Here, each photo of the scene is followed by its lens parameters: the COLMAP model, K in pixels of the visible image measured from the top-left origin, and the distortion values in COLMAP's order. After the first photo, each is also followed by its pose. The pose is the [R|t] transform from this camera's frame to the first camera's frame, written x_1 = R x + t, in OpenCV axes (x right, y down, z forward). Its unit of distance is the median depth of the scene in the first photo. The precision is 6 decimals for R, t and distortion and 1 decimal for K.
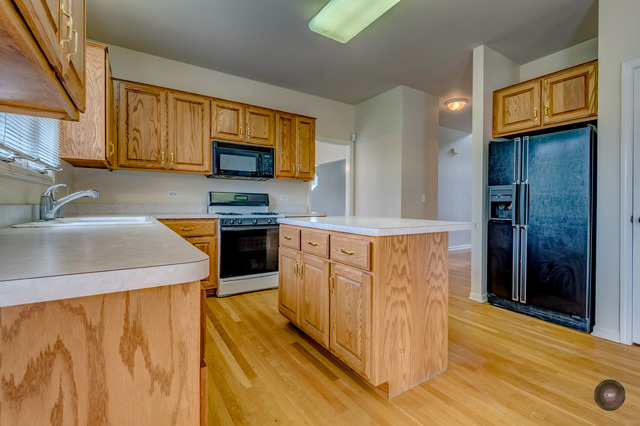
lens RADIAL K [[295.3, 0, 322.5], [0, 295.3, 208.5], [0, 0, 1]] dist [0.002871, -0.002060]
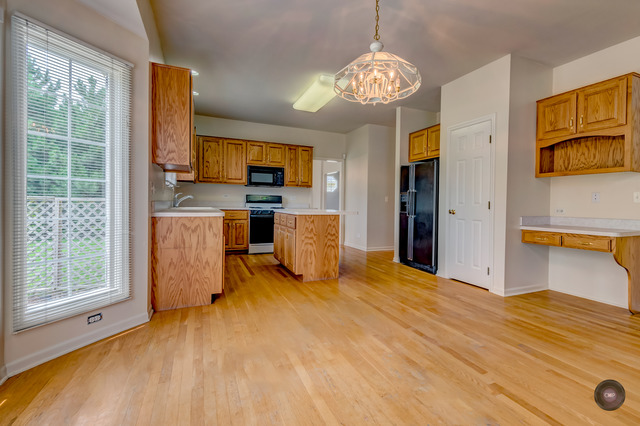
lens RADIAL K [[295.3, 0, 319.6], [0, 295.3, 211.0], [0, 0, 1]] dist [0.002871, -0.002060]
pose [[0.982625, 0.014012, -0.185072, 0.402962], [-0.012214, 0.999867, 0.010852, 0.015740], [0.185199, -0.008403, 0.982665, -0.684348]]
